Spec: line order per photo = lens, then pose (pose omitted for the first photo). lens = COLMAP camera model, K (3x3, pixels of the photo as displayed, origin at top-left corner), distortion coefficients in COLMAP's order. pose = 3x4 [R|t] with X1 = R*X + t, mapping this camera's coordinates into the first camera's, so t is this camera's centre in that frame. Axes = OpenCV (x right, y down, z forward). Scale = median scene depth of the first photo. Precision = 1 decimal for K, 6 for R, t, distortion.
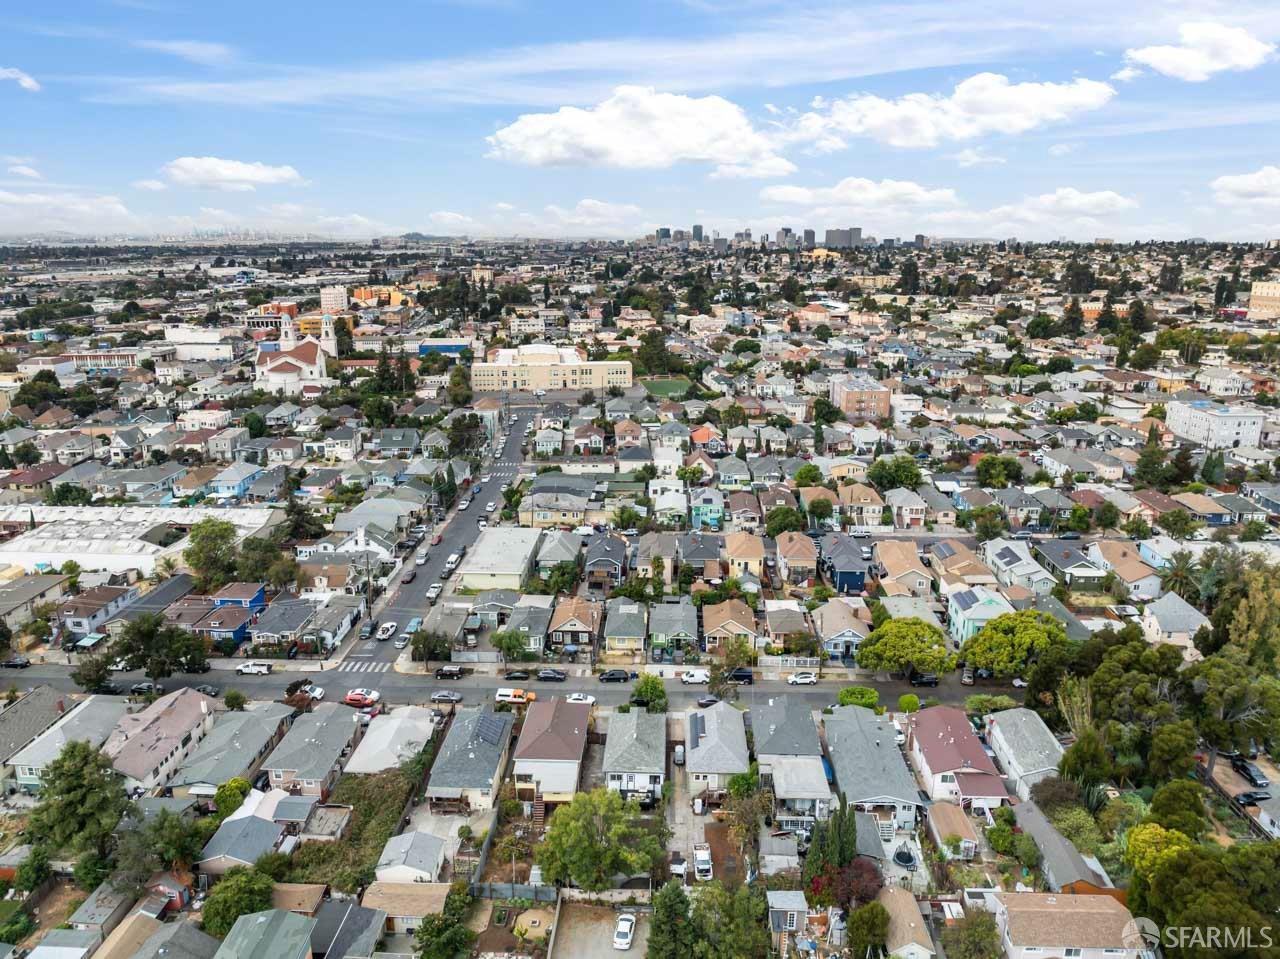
lens RADIAL K [[899.8, 0, 642.0], [0, 899.8, 475.4], [0, 0, 1]] dist [-0.021741, -0.046123]
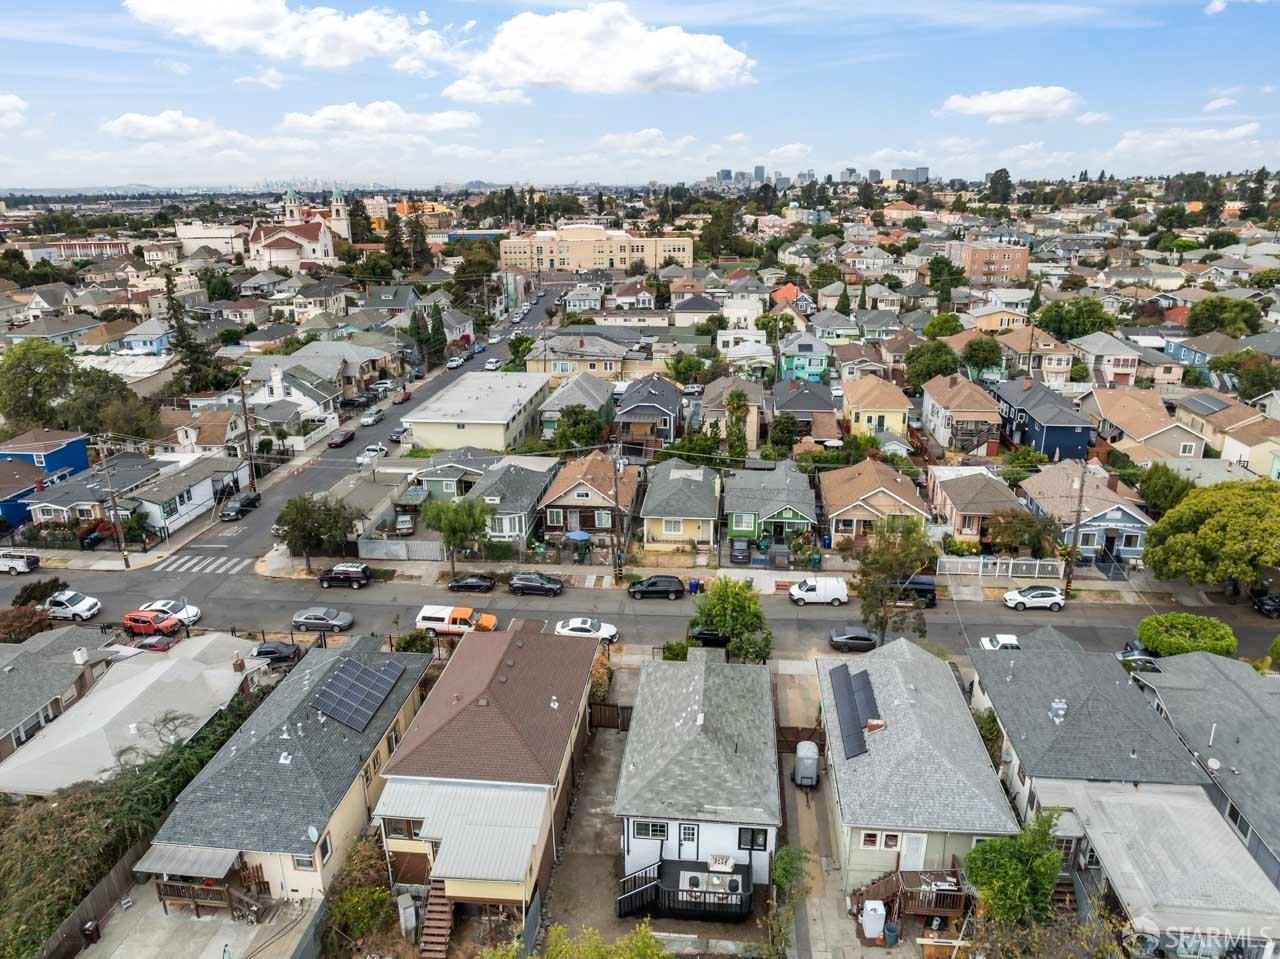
lens RADIAL K [[899.8, 0, 642.0], [0, 899.8, 475.4], [0, 0, 1]] dist [-0.021741, -0.046123]
pose [[0.997897, 0.009957, -0.064056, -0.006996], [-0.005925, 0.998006, 0.062844, 0.120328], [0.064554, -0.062332, 0.995966, 0.465228]]
